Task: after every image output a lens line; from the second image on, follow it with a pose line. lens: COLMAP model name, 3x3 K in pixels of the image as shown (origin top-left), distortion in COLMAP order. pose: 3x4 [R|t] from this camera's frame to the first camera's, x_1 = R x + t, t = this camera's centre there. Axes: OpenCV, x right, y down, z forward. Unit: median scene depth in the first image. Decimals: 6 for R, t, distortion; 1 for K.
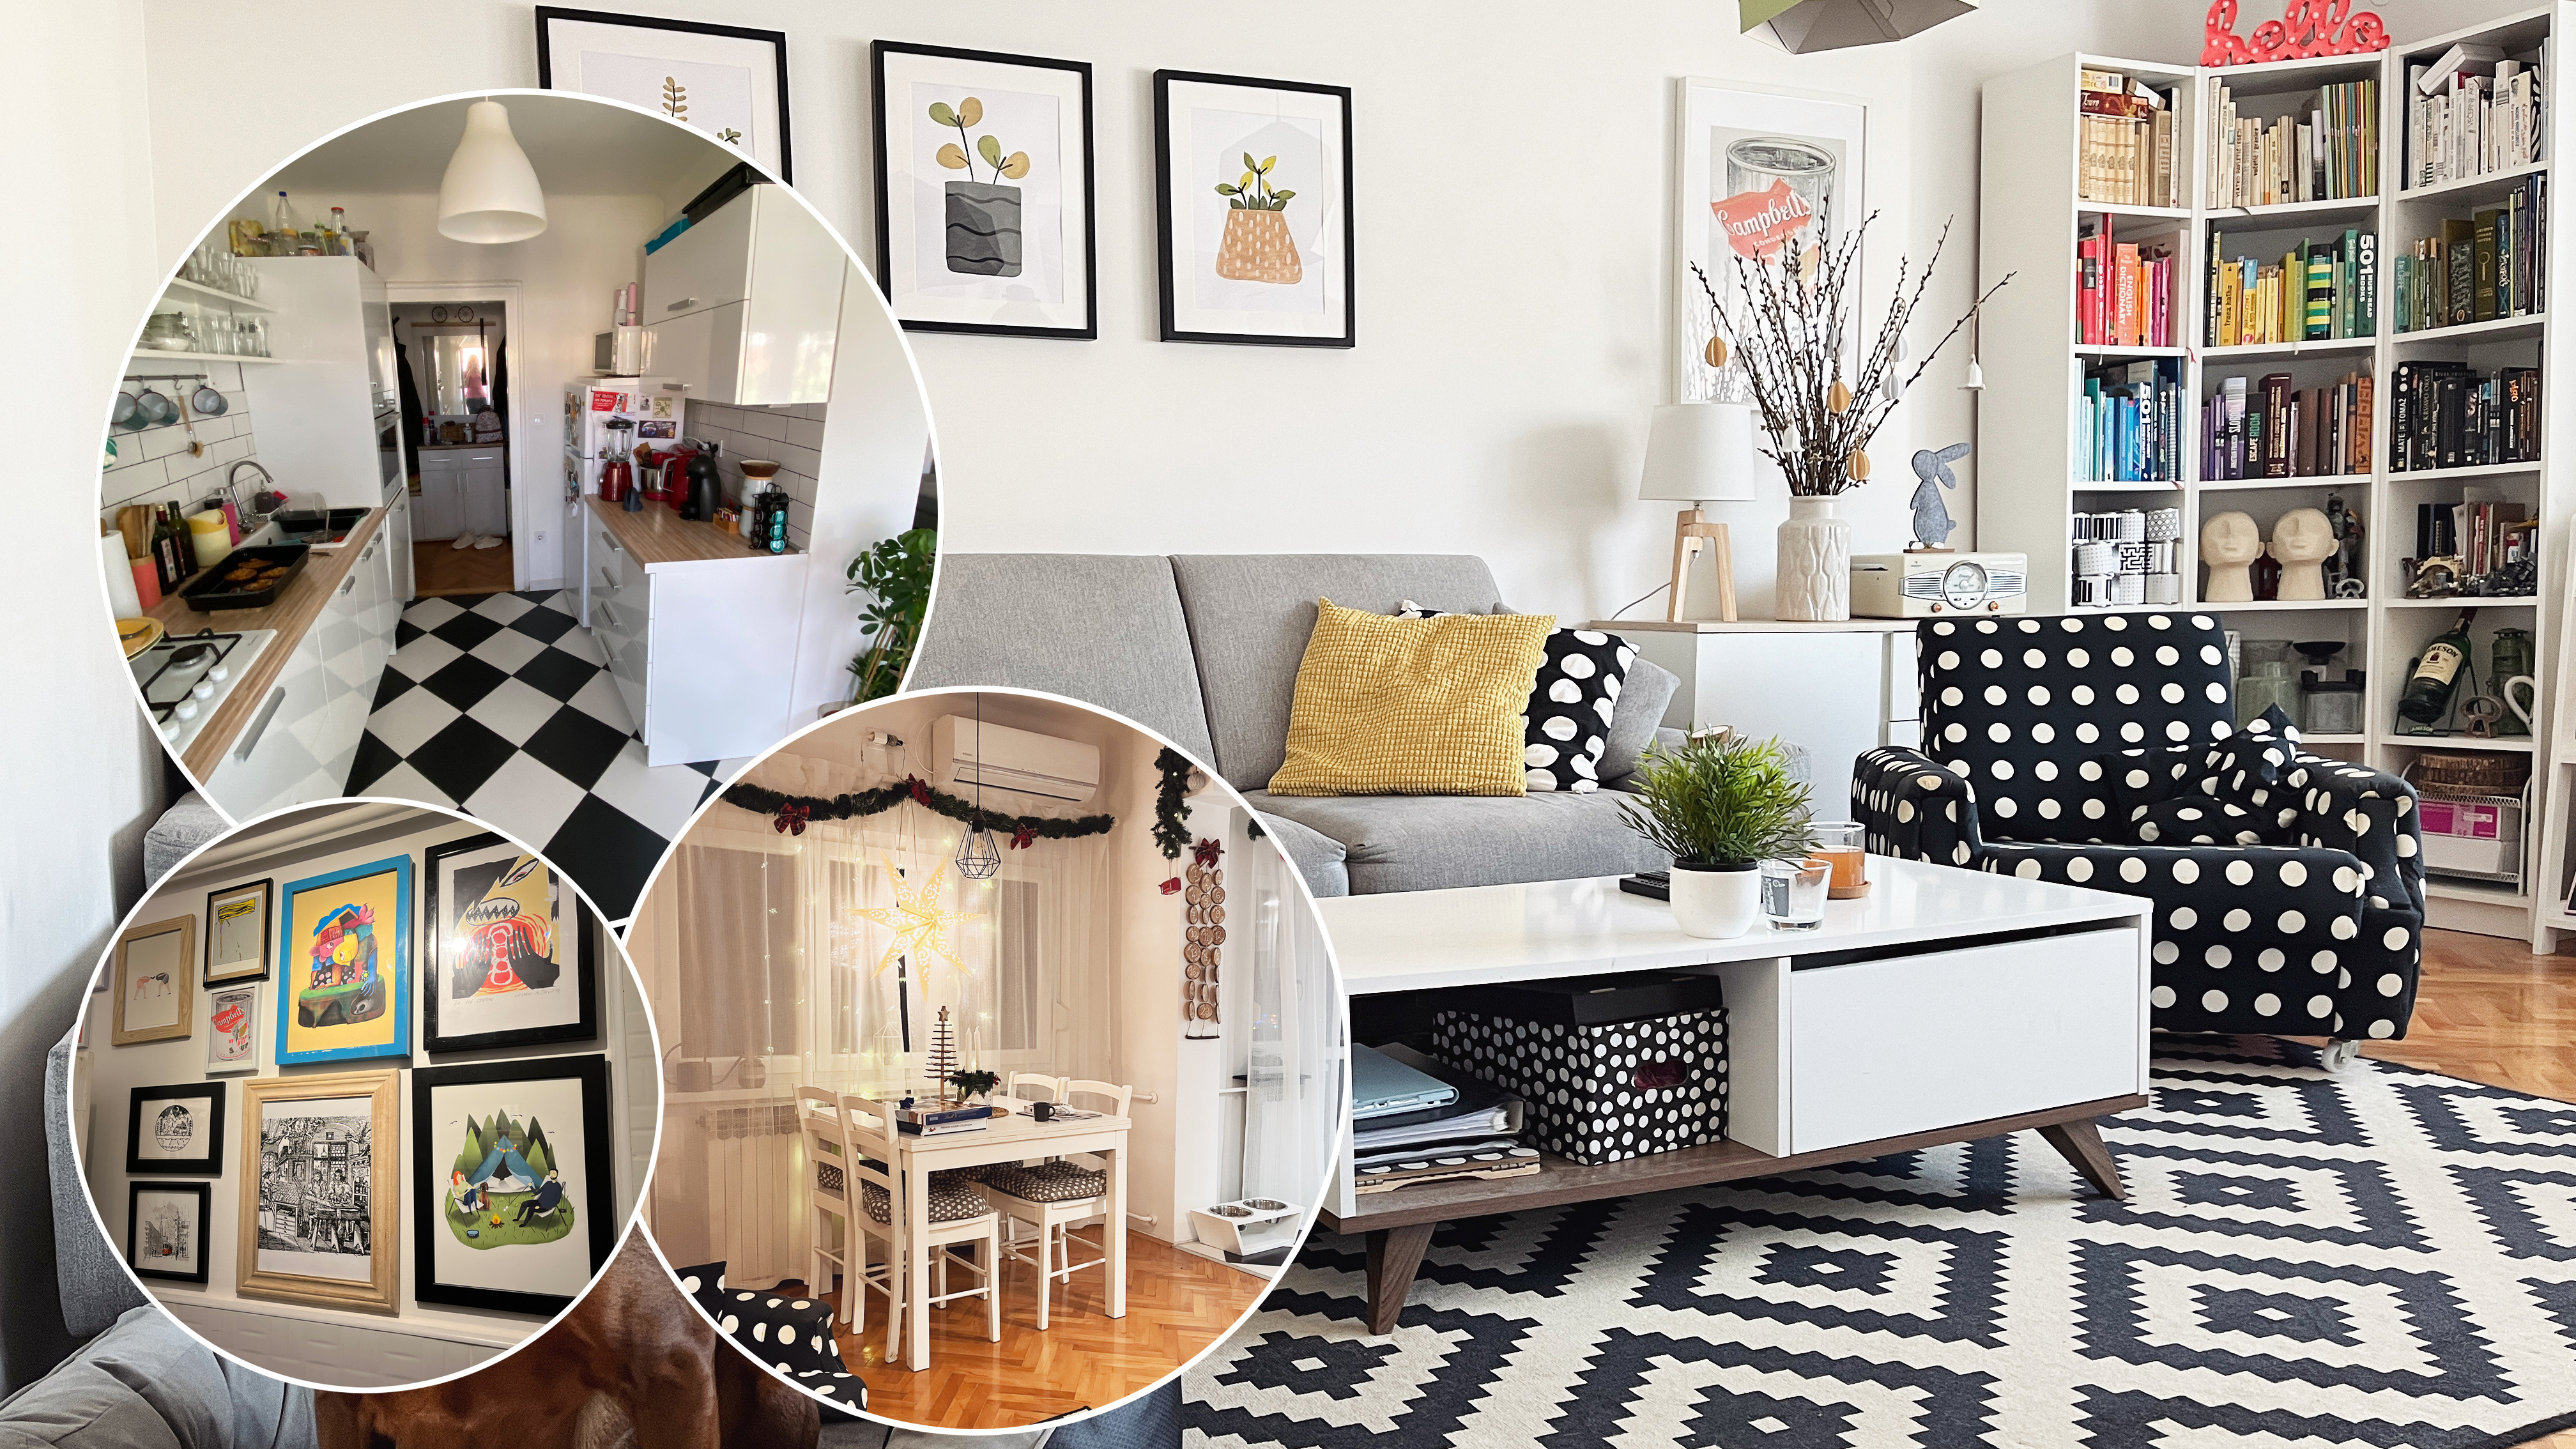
lens RADIAL K [[1942.8, 0, 1272.0], [0, 1942.8, 751.2], [0, 0, 1]] dist [0.046767, -0.039084]
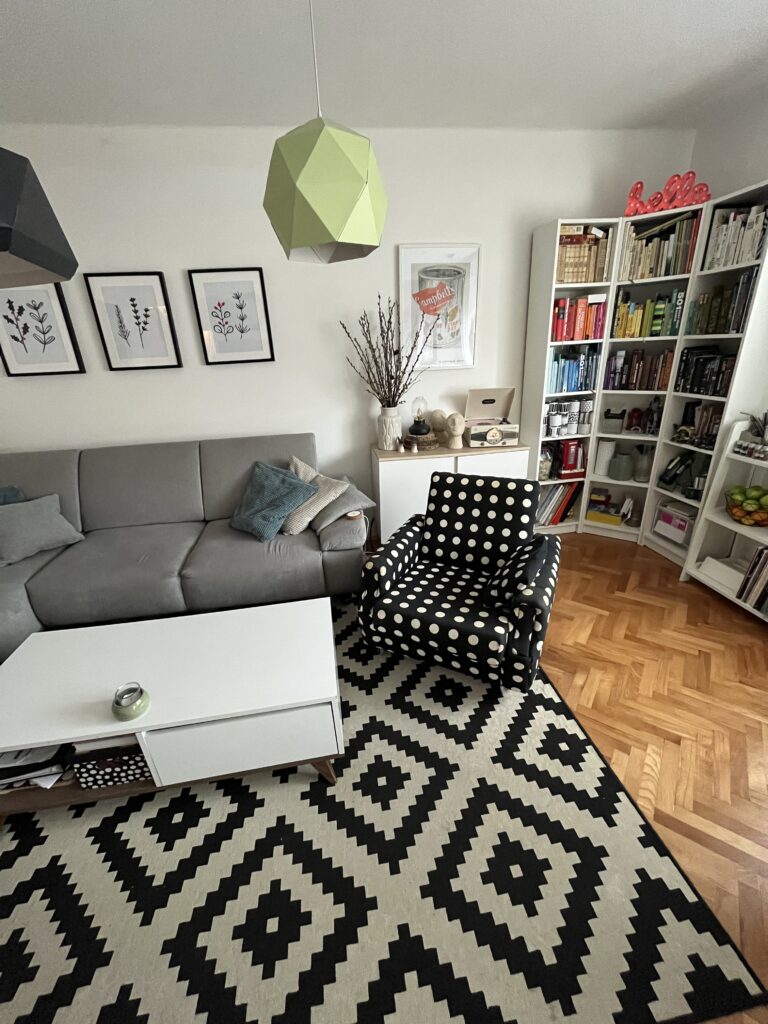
lens RADIAL K [[414.9, 0, 374.7], [0, 414.9, 512.1], [0, 0, 1]] dist [-0.006490, 0.001463]
pose [[0.962904, 0.072679, -0.259872, 0.341899], [0.011041, 0.951628, 0.307053, -0.163239], [0.269618, -0.298532, 0.915524, 0.342731]]
